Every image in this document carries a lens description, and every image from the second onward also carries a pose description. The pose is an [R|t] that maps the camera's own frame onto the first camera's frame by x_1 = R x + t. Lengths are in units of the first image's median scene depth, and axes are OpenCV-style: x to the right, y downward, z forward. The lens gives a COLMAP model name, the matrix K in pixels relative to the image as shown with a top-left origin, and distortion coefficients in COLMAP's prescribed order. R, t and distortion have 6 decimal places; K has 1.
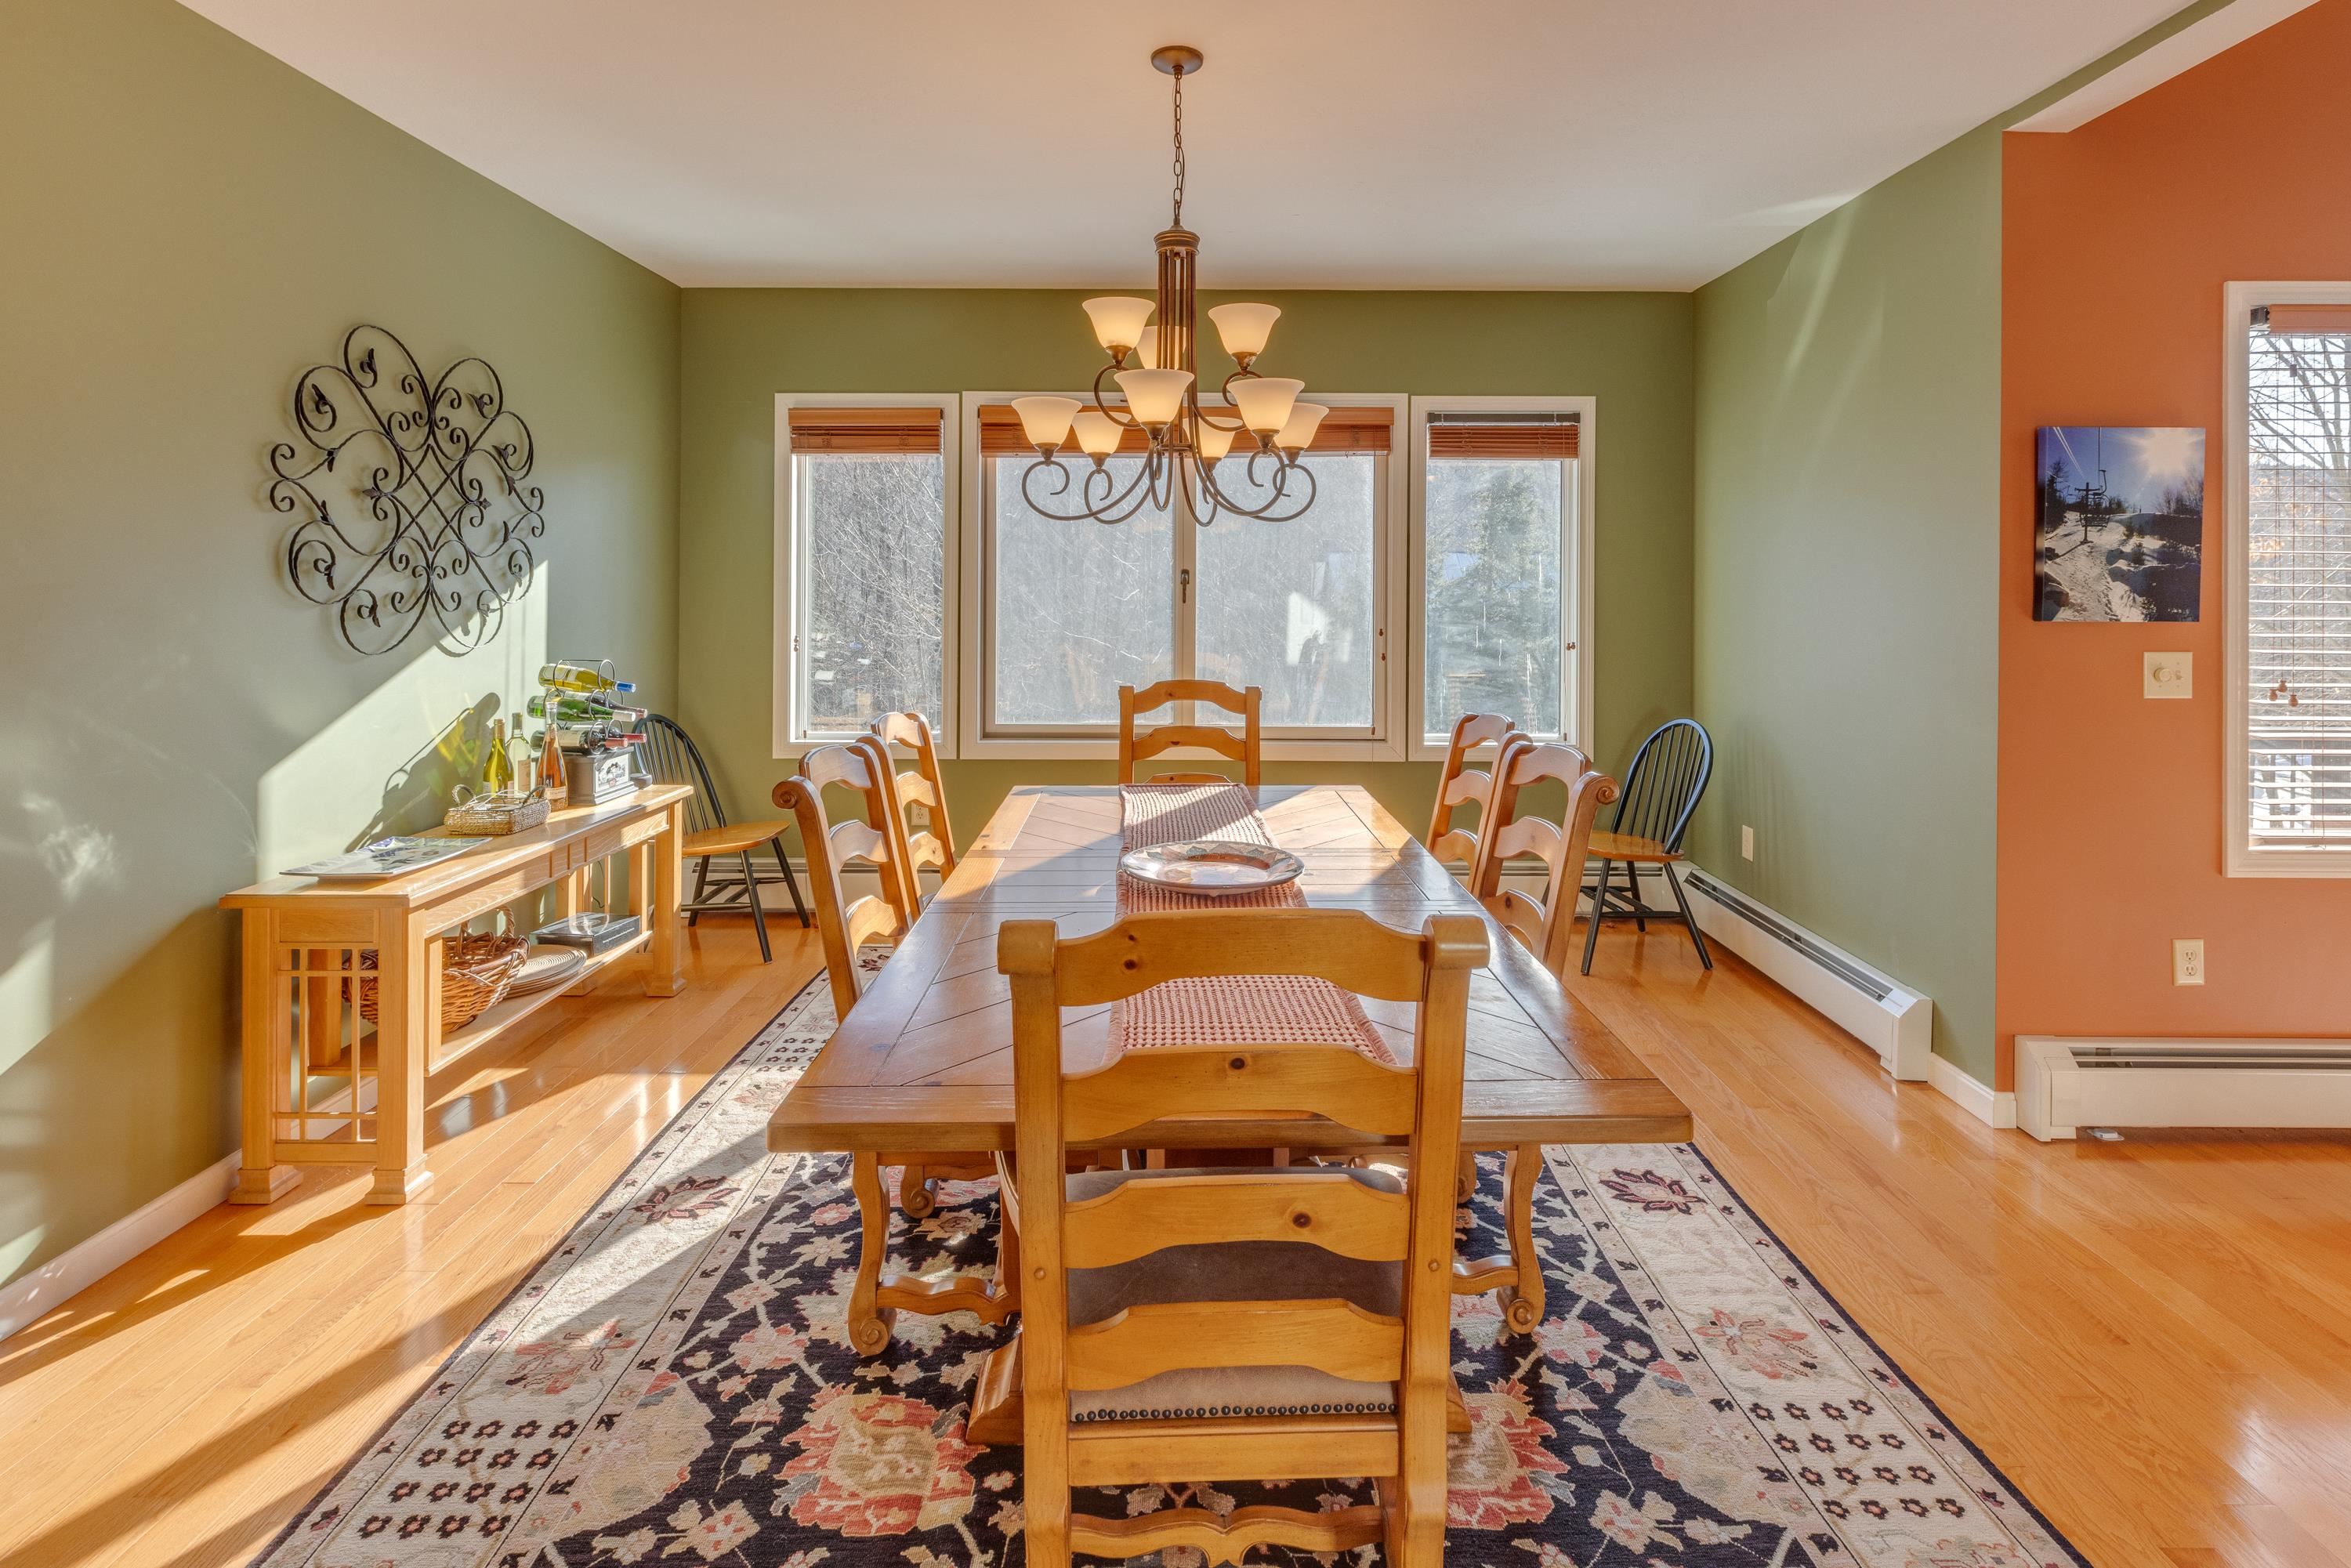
lens RADIAL K [[1104.8, 0, 1194.6], [0, 1104.8, 565.8], [0, 0, 1]] dist [0.003339, 0.000695]
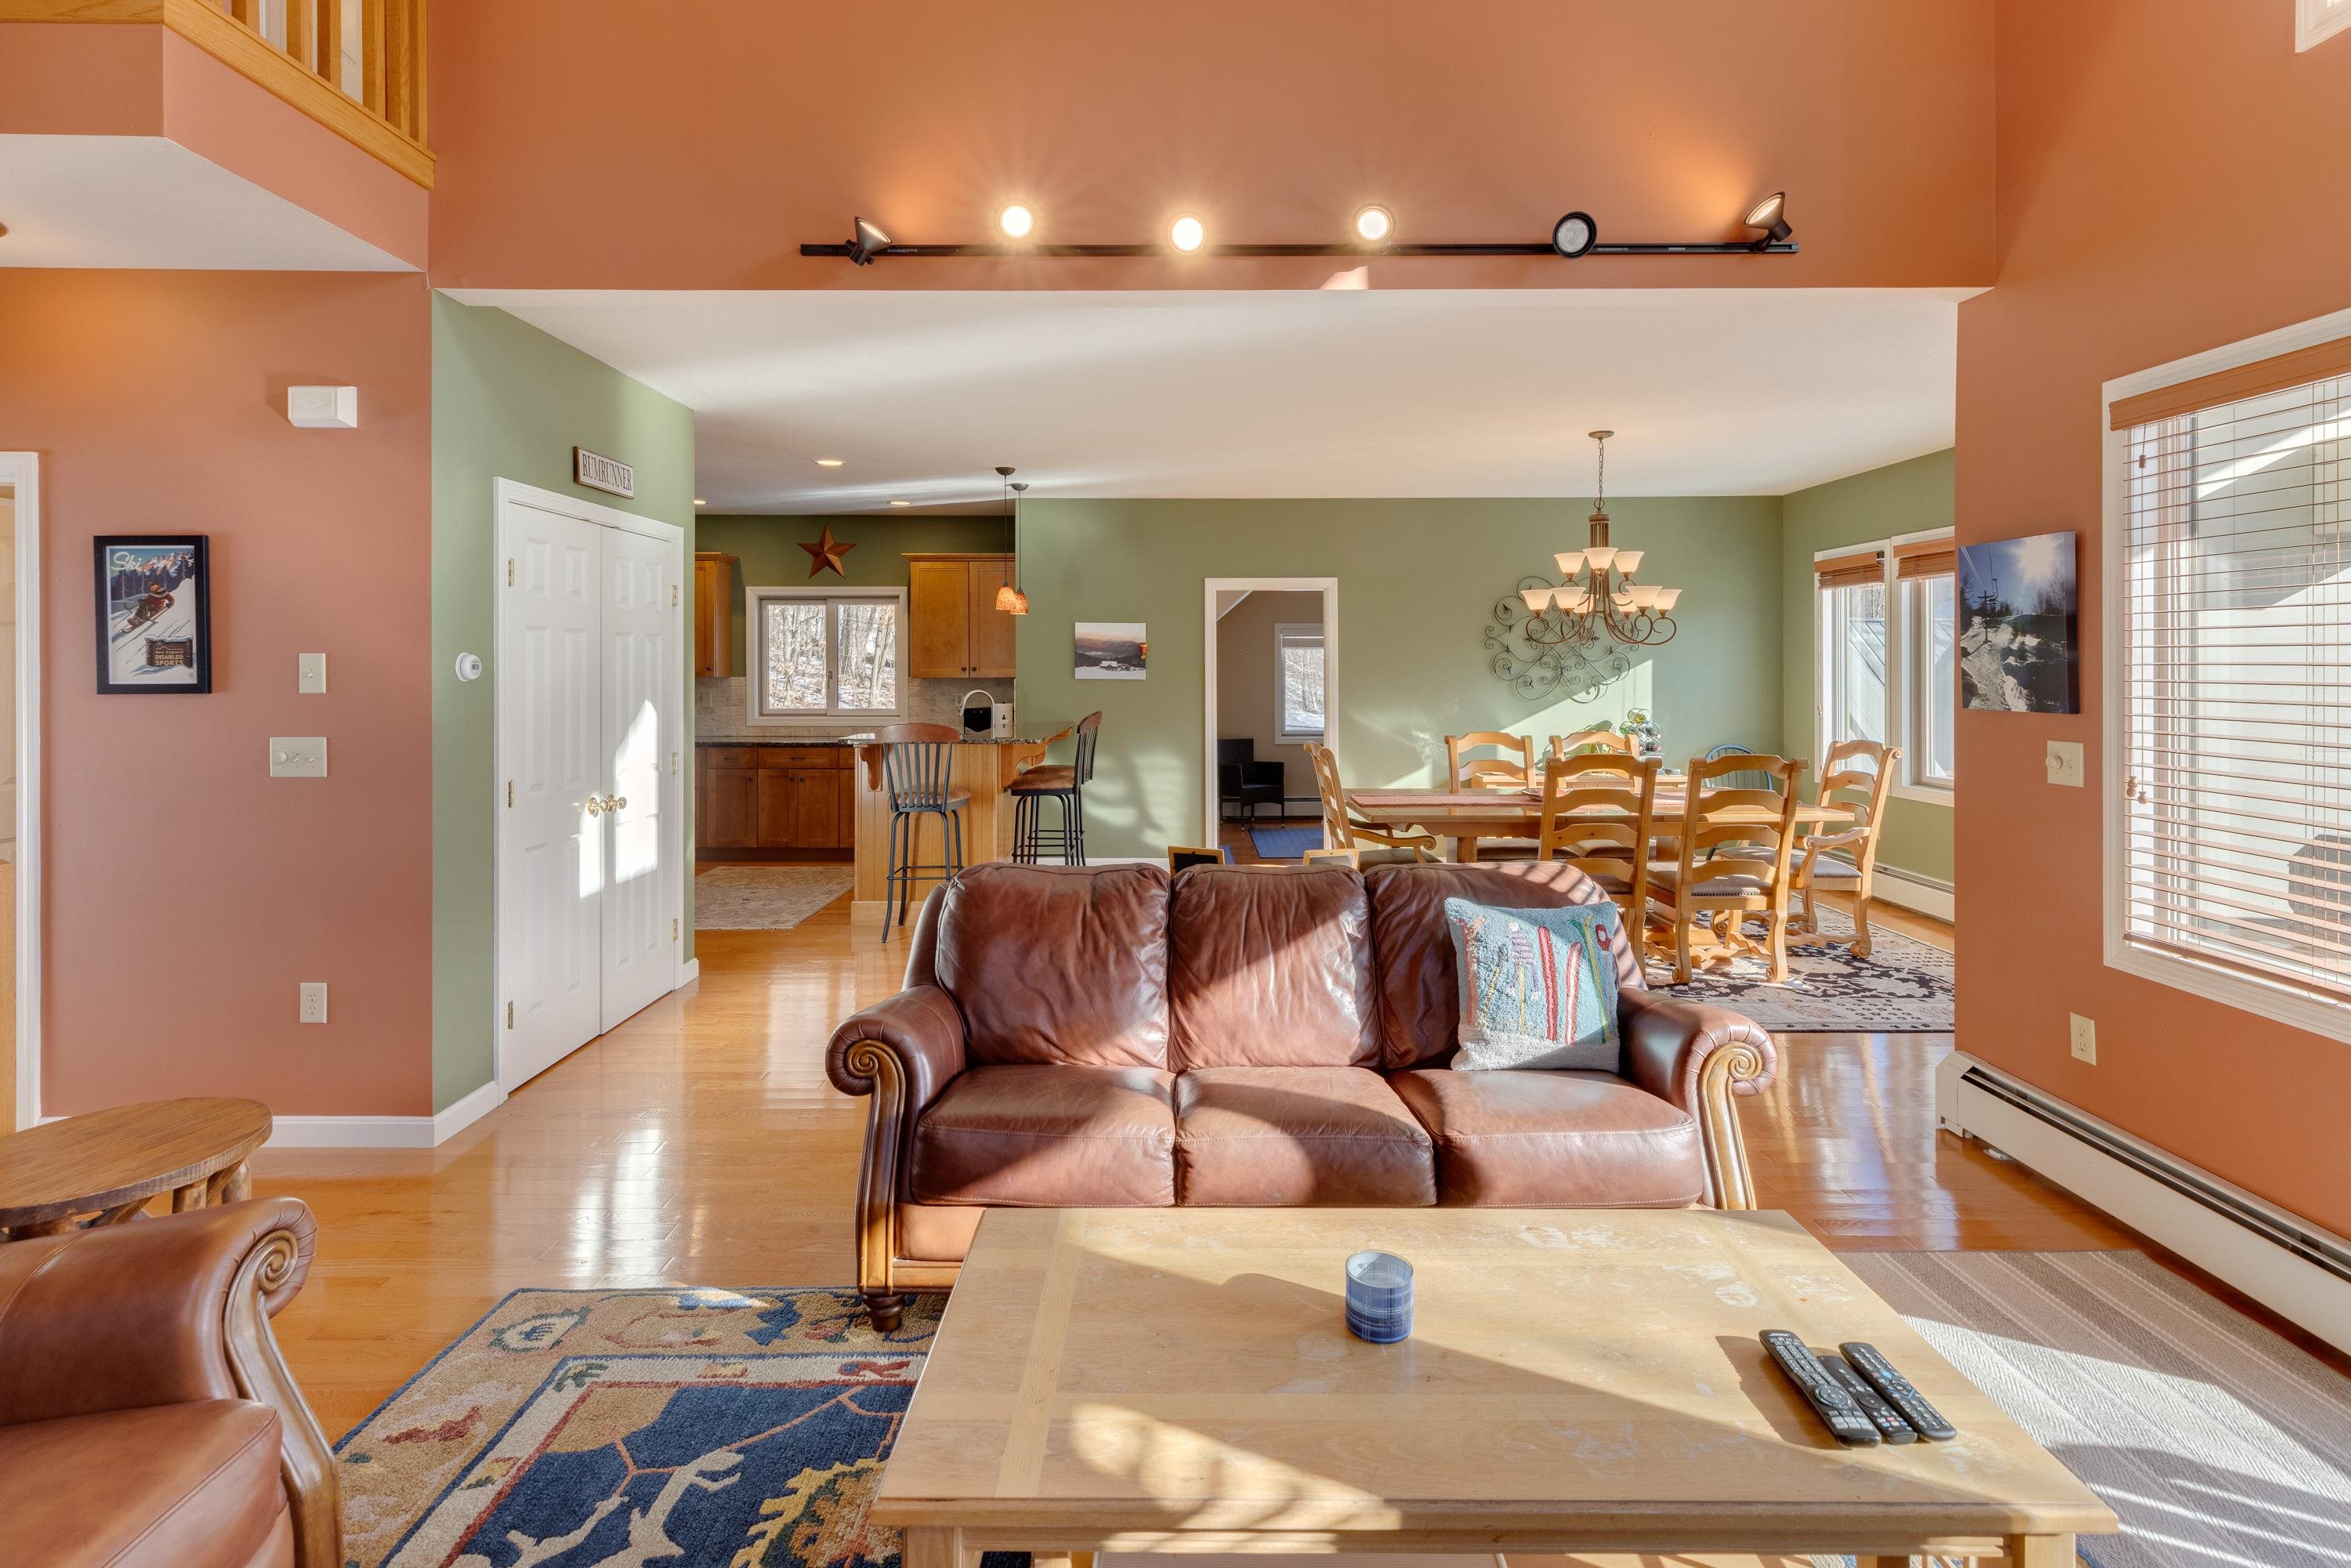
lens RADIAL K [[1104.8, 0, 1167.1], [0, 1104.8, 660.3], [0, 0, 1]] dist [0.003339, 0.000695]
pose [[-0.009760, -0.008404, -0.999917, 1.977712], [0.016431, 0.999828, -0.008564, -0.006025], [0.999817, -0.016513, -0.009620, 0.147958]]
